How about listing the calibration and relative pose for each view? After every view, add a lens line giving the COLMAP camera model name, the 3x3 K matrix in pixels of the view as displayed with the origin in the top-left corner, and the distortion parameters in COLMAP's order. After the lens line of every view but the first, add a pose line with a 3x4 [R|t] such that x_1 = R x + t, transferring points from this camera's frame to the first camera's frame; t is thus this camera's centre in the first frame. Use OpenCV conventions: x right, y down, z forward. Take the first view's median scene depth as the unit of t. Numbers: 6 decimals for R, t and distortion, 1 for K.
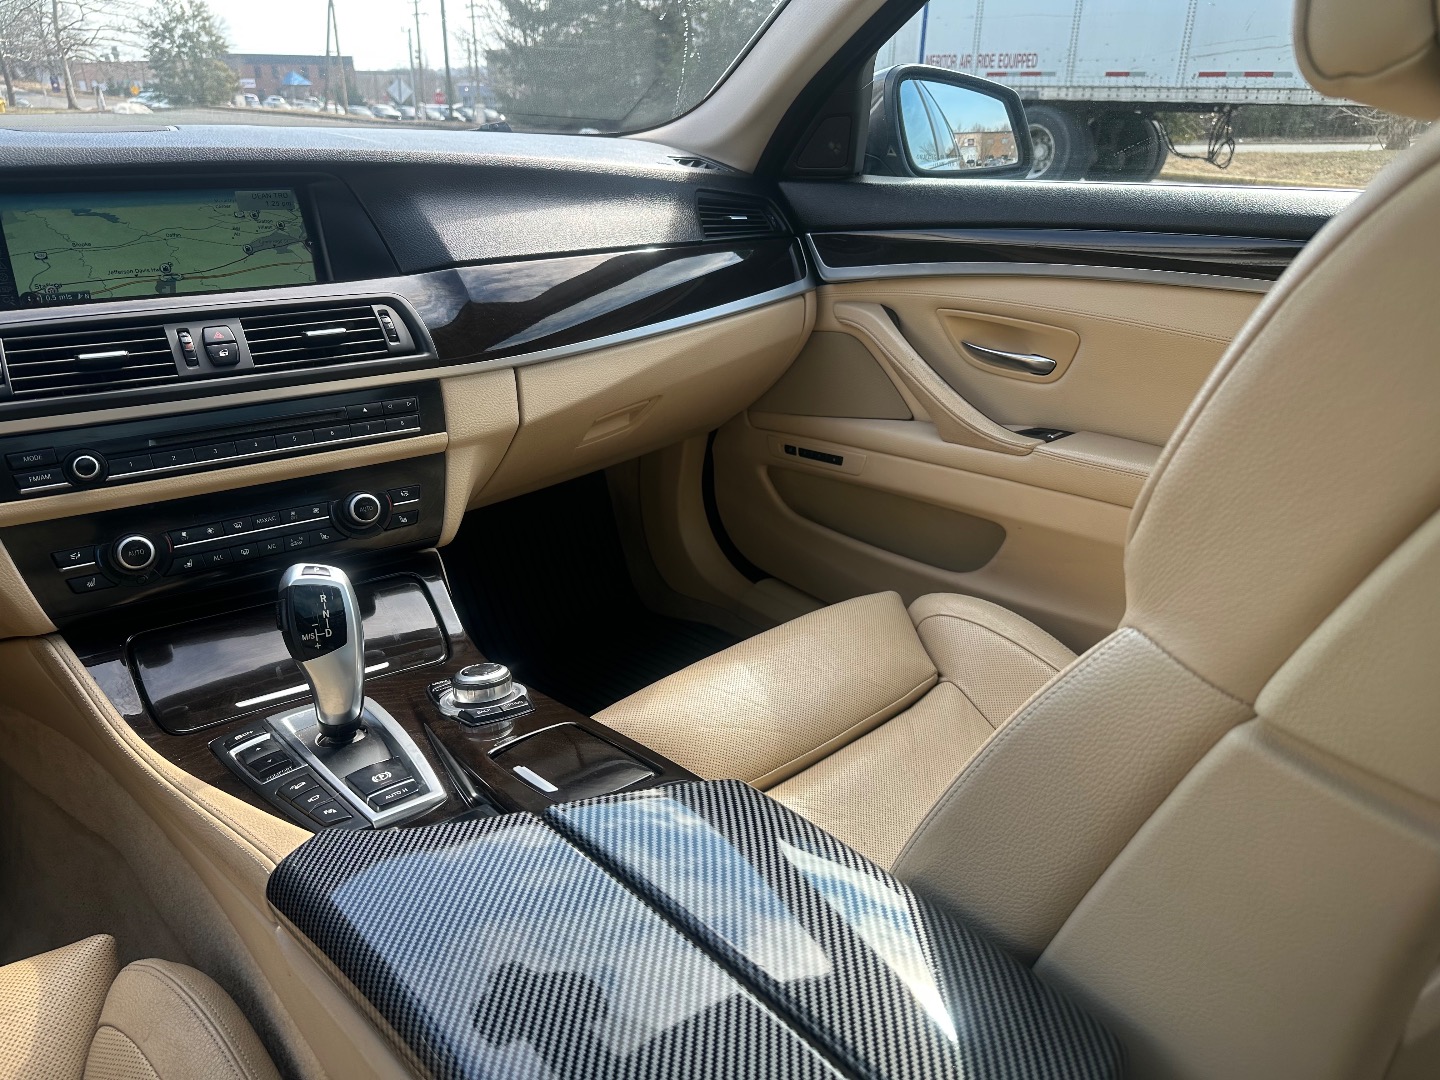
lens RADIAL K [[1034.0, 0, 716.5], [0, 1034.0, 532.8], [0, 0, 1]] dist [0.033388, -0.031730]
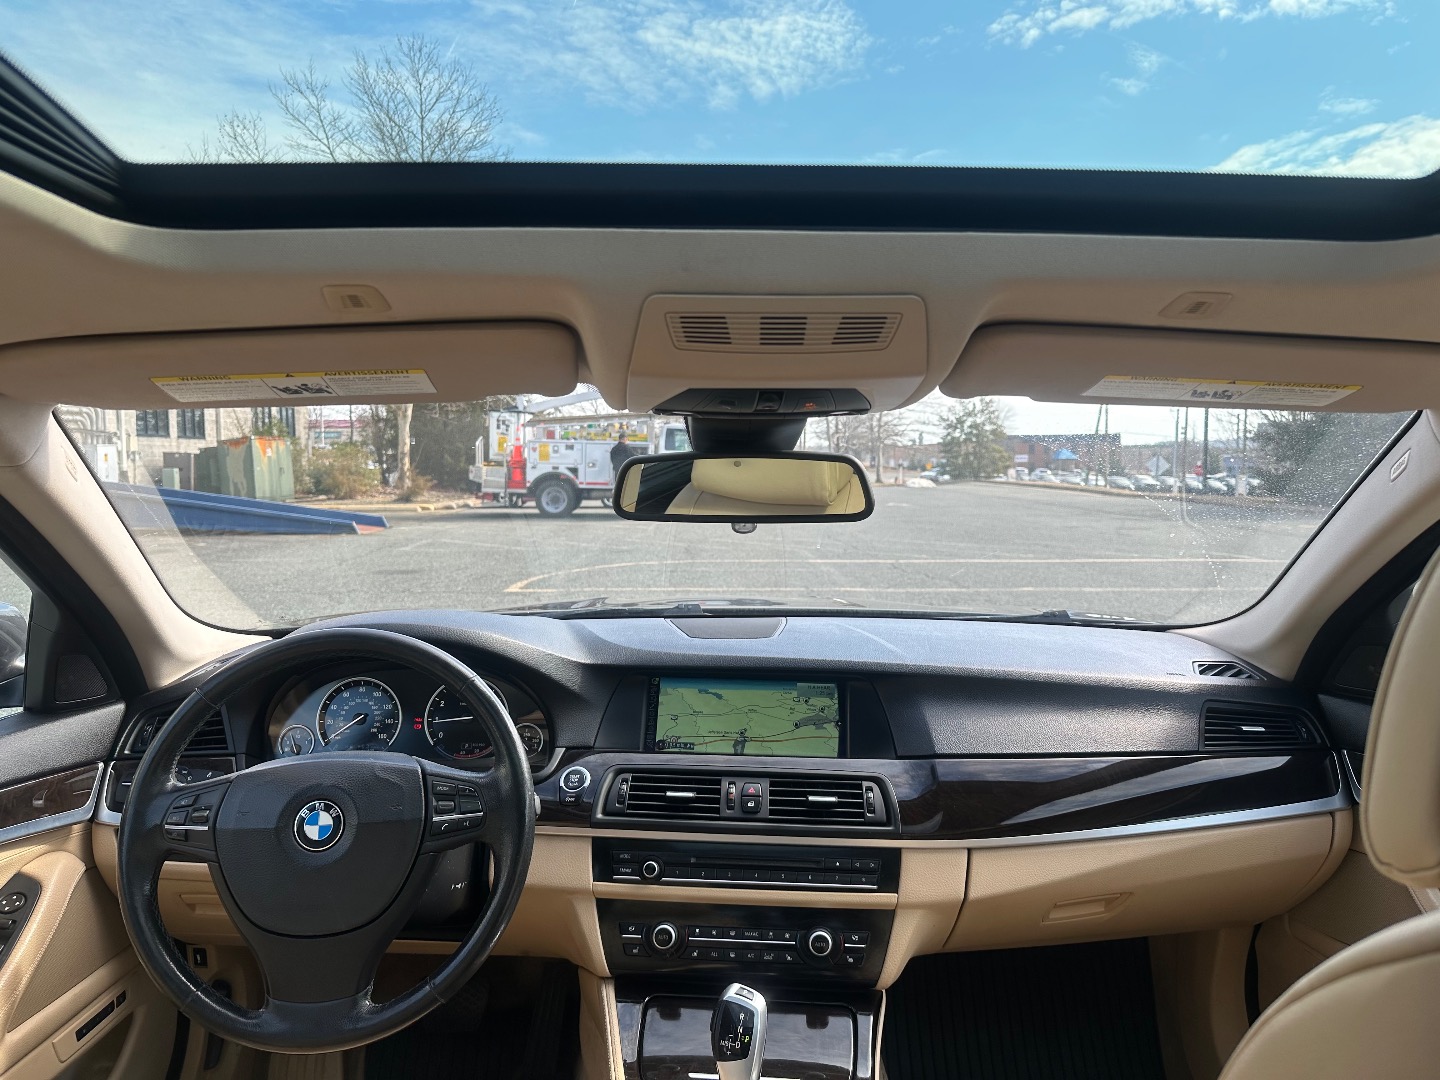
lens RADIAL K [[1034.0, 0, 717.7], [0, 1034.0, 540.2], [0, 0, 1]] dist [0.033388, -0.031730]
pose [[0.780815, 0.032979, -0.623892, 0.331719], [-0.232449, 0.942250, -0.241108, -0.148154], [0.579910, 0.333284, 0.743388, -0.180245]]
